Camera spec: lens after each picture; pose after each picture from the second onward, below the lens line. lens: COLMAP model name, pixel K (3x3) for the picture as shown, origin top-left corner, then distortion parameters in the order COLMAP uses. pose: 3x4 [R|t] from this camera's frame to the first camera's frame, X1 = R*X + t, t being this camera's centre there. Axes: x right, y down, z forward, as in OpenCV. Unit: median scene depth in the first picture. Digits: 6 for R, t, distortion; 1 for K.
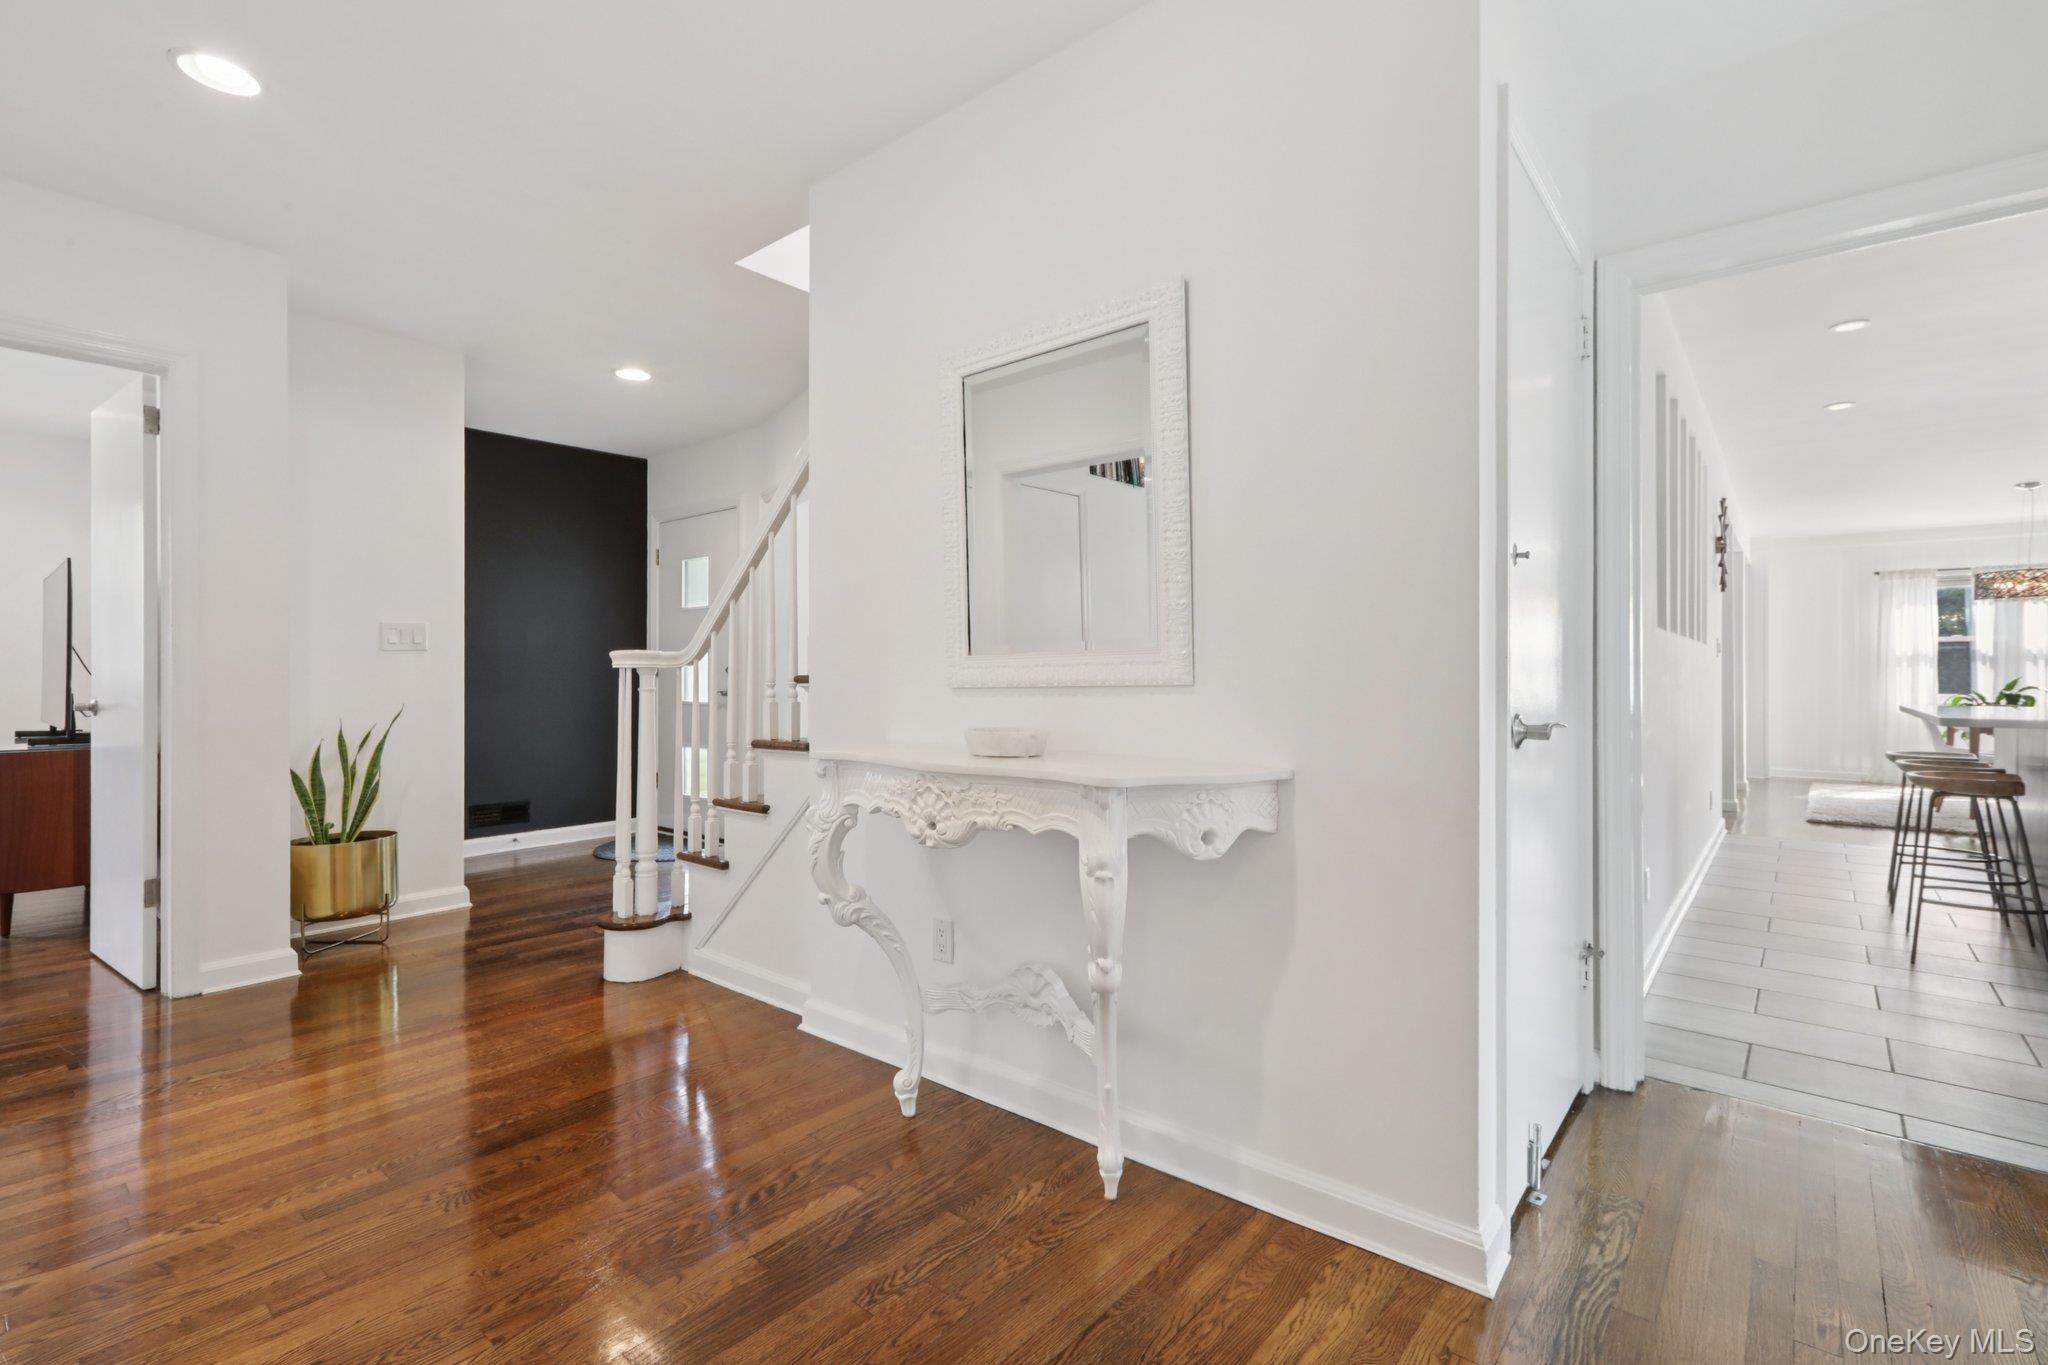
lens RADIAL K [[920.1, 0, 1018.0], [0, 920.1, 687.2], [0, 0, 1]] dist [-0.000173, 0.001376]
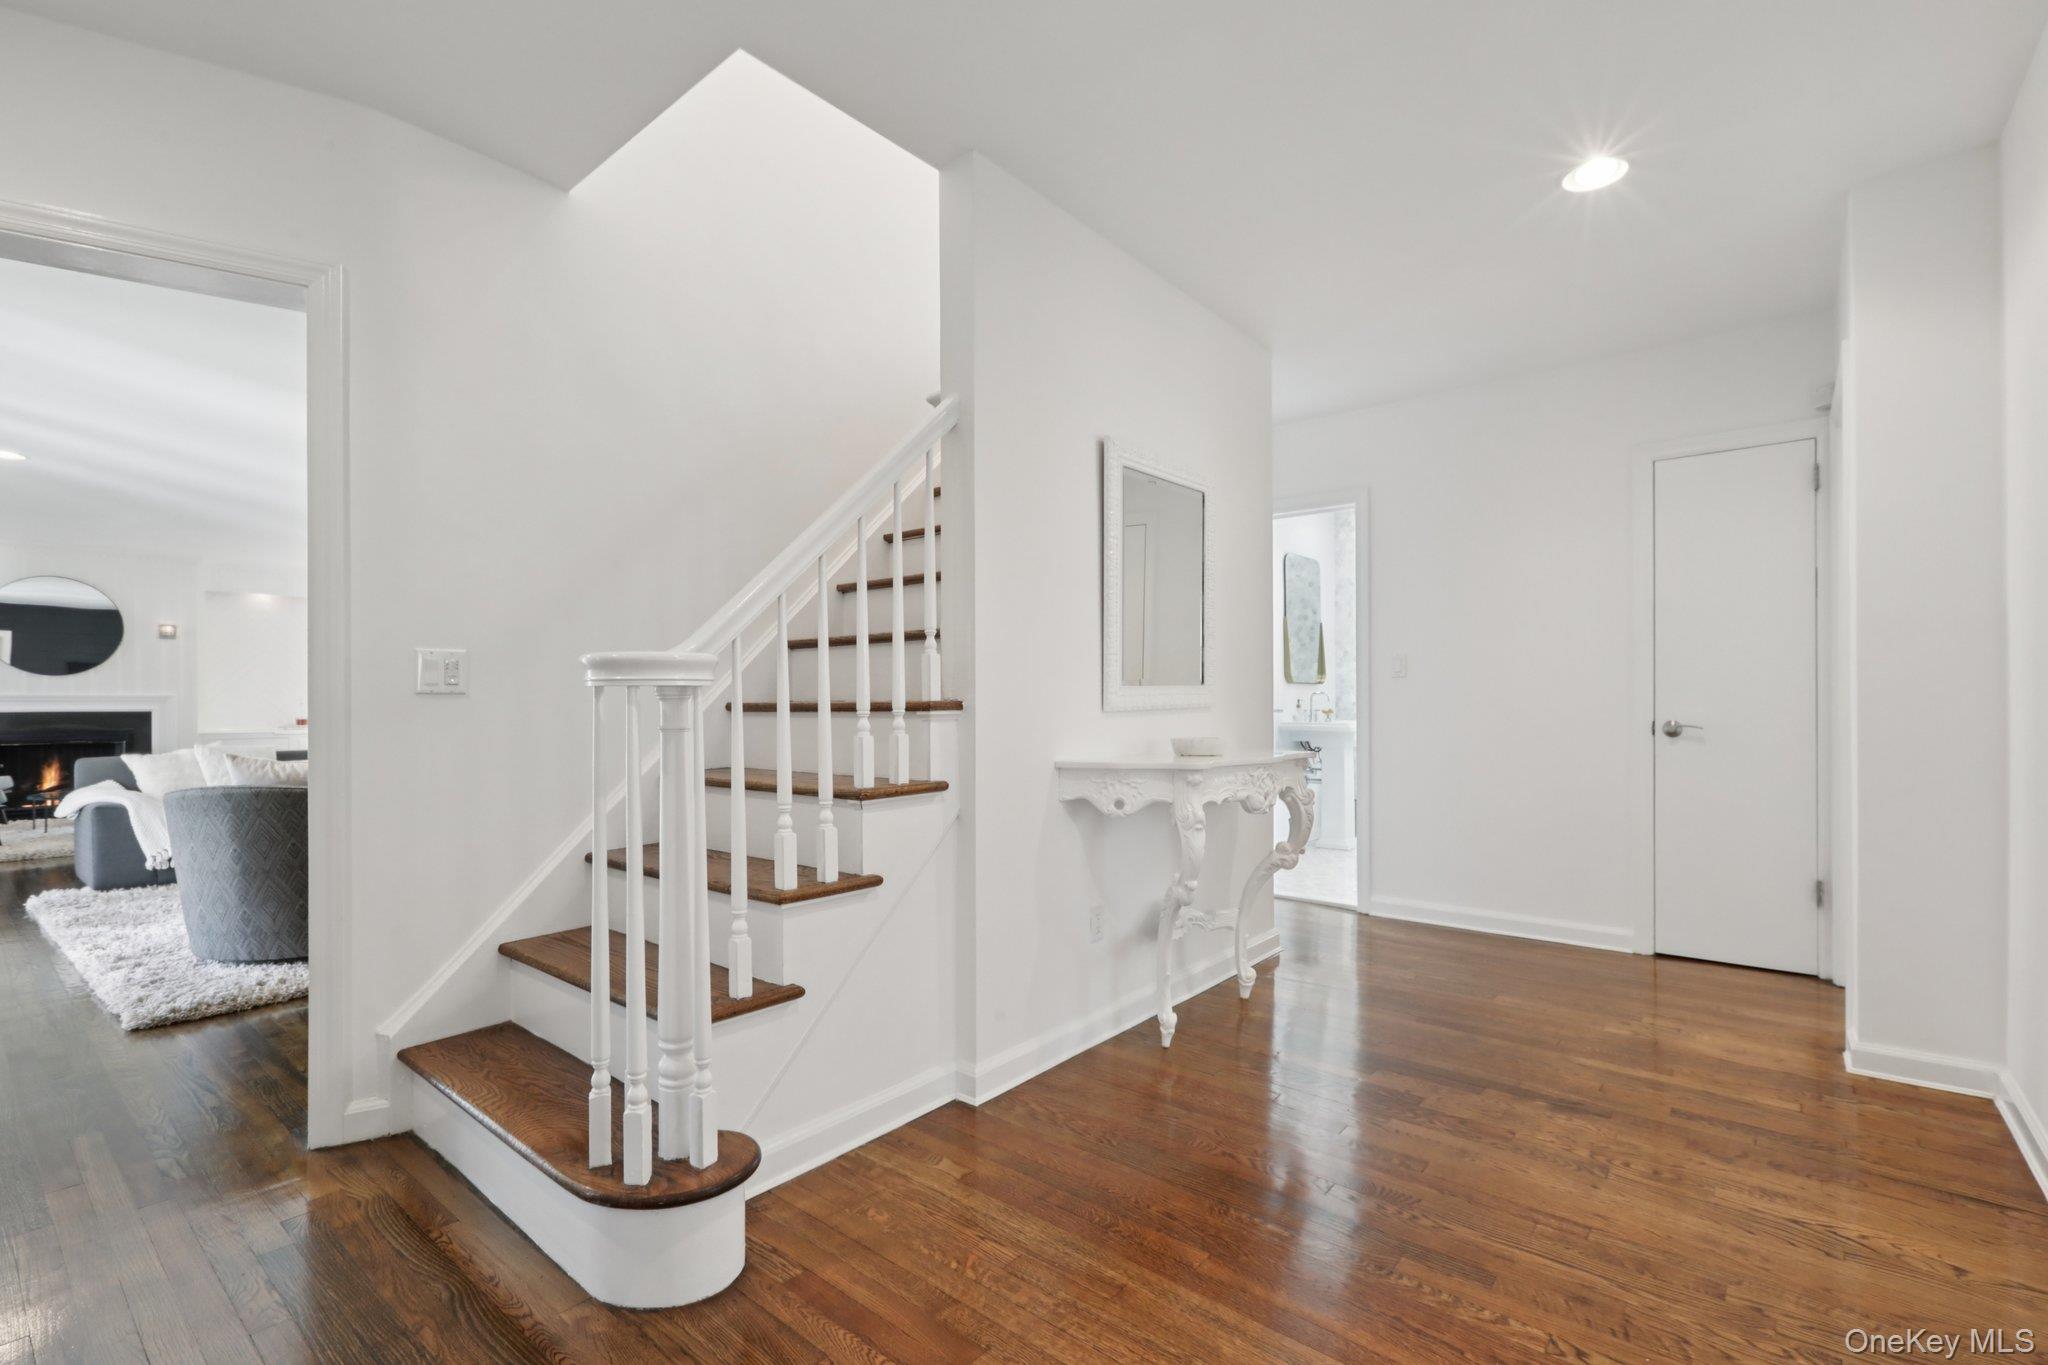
lens RADIAL K [[920.1, 0, 1004.5], [0, 920.1, 712.3], [0, 0, 1]] dist [-0.000173, 0.001376]
pose [[0.005087, -0.007902, 0.999956, -1.463814], [0.010839, 0.999910, 0.007847, -0.012736], [-0.999928, 0.010799, 0.005172, 1.273552]]
